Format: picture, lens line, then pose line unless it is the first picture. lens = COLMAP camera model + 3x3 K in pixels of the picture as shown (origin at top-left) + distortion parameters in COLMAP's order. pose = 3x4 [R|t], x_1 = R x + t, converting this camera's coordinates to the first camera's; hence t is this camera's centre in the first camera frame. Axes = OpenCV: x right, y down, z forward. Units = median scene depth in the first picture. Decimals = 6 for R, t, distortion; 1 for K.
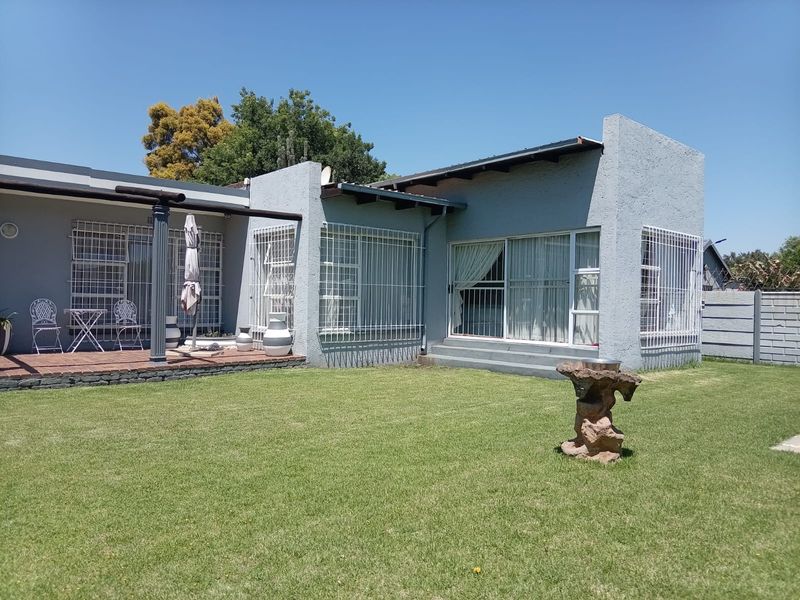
lens RADIAL K [[597.6, 0, 400.0], [0, 597.6, 300.0], [0, 0, 1]] dist [0.025407, -0.105383]
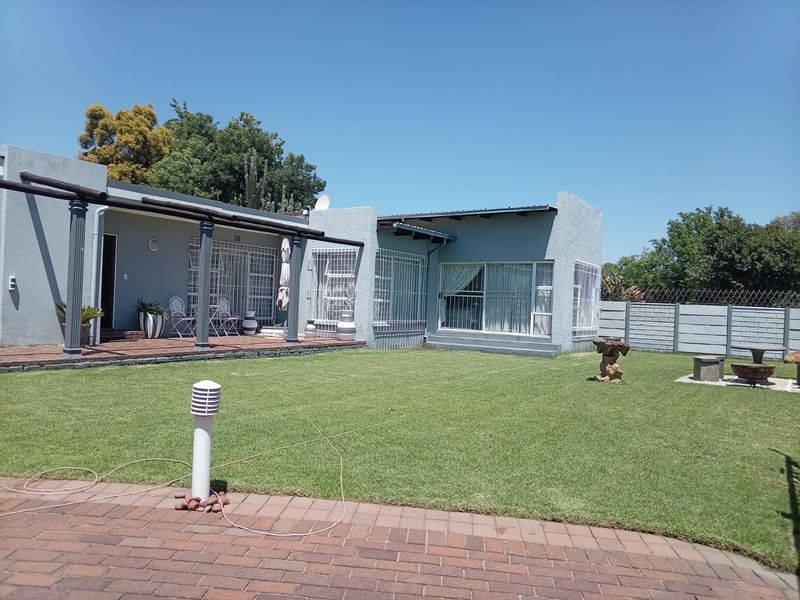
lens RADIAL K [[597.6, 0, 400.0], [0, 597.6, 300.0], [0, 0, 1]] dist [0.025407, -0.105383]
pose [[0.966432, 0.024190, 0.255783, -0.411261], [-0.025191, 0.999682, 0.000637, -0.007092], [-0.255686, -0.007059, 0.966734, -0.381972]]
